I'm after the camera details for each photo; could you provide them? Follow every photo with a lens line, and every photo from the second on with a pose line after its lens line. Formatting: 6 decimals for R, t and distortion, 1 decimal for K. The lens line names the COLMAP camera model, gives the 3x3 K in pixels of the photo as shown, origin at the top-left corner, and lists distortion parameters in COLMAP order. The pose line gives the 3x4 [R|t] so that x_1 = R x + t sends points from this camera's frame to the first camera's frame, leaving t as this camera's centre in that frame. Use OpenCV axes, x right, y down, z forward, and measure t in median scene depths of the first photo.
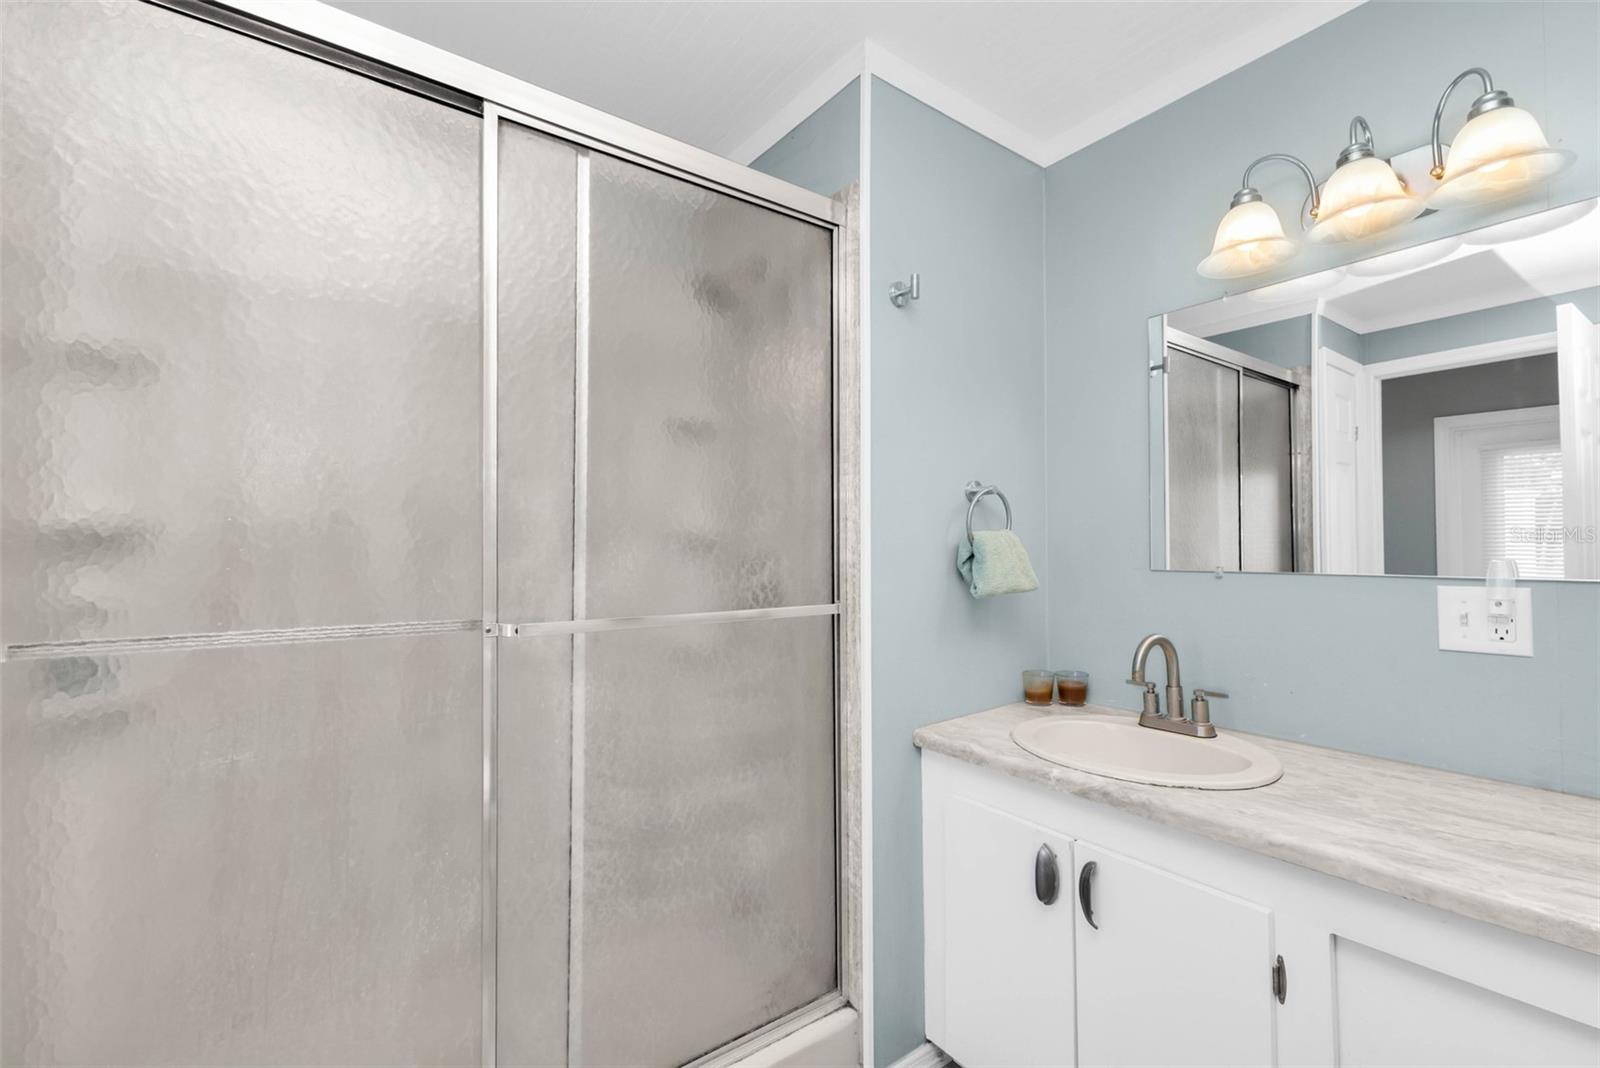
lens RADIAL K [[709.6, 0, 797.9], [0, 709.6, 540.7], [0, 0, 1]] dist [0.009603, -0.000971]
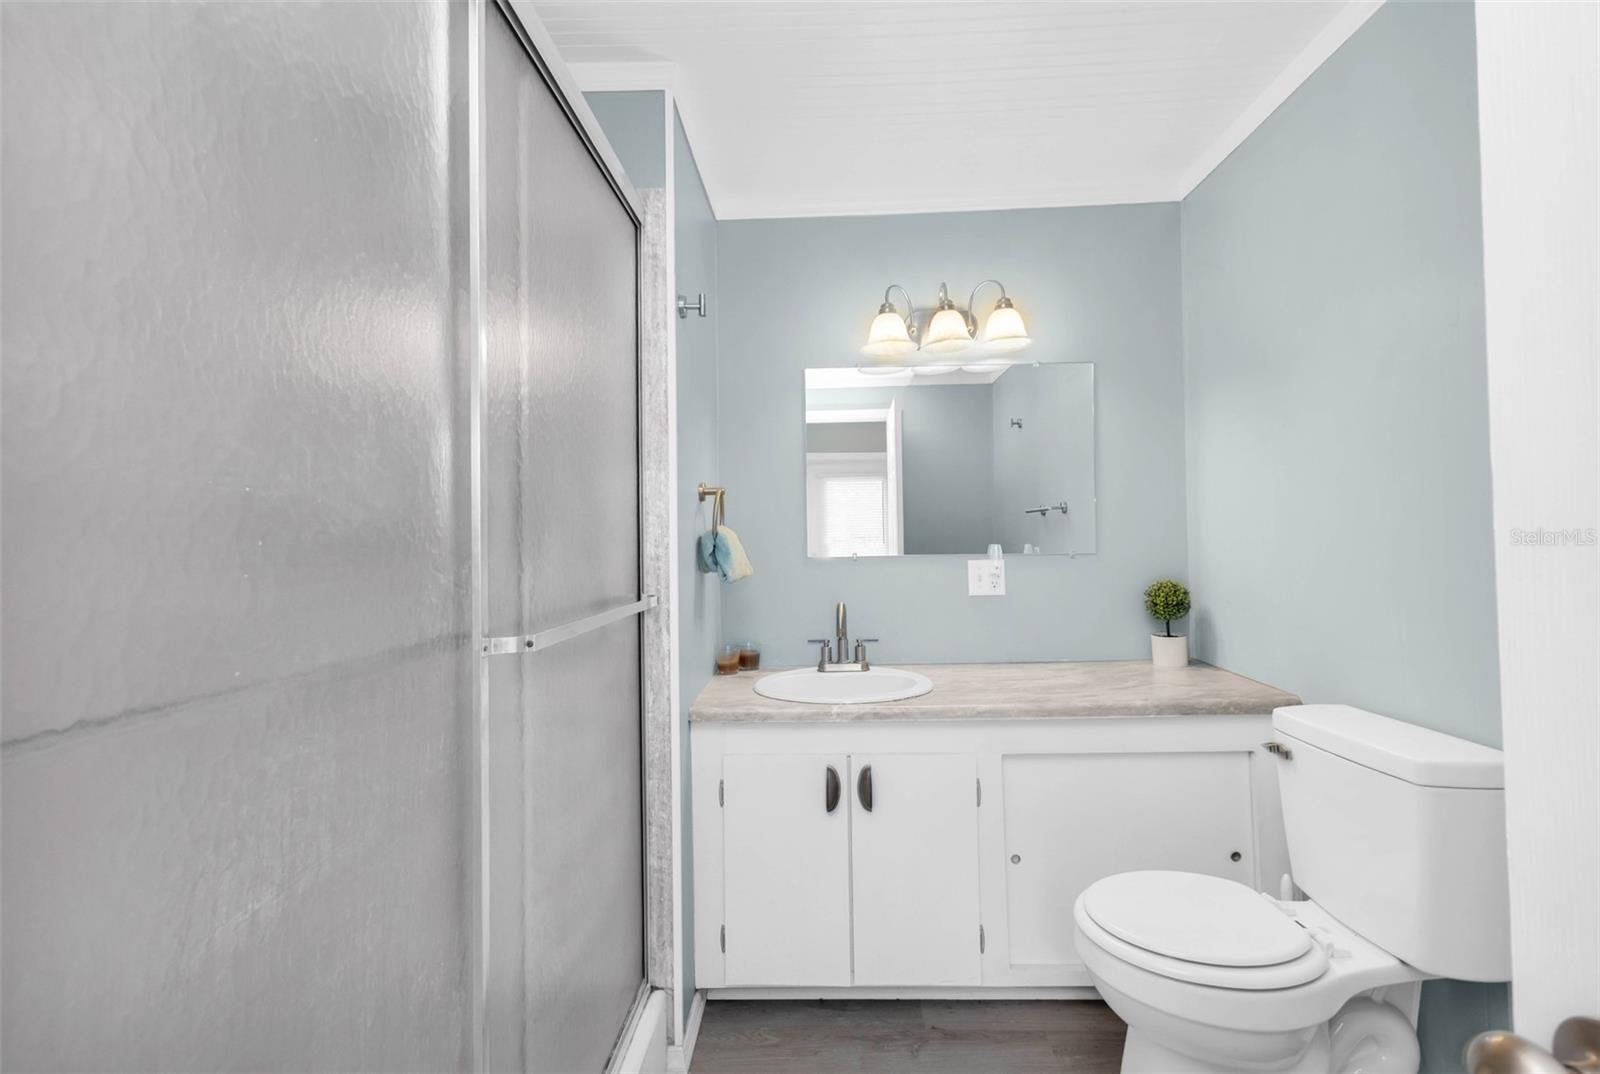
lens RADIAL K [[719.2, 0, 803.5], [0, 719.2, 533.4], [0, 0, 1]] dist [0.003420, 0.000116]
pose [[0.609155, 0.005339, 0.793033, -0.659657], [0.005464, 0.999925, -0.010930, 0.011921], [-0.793032, 0.010991, 0.609081, 0.205827]]
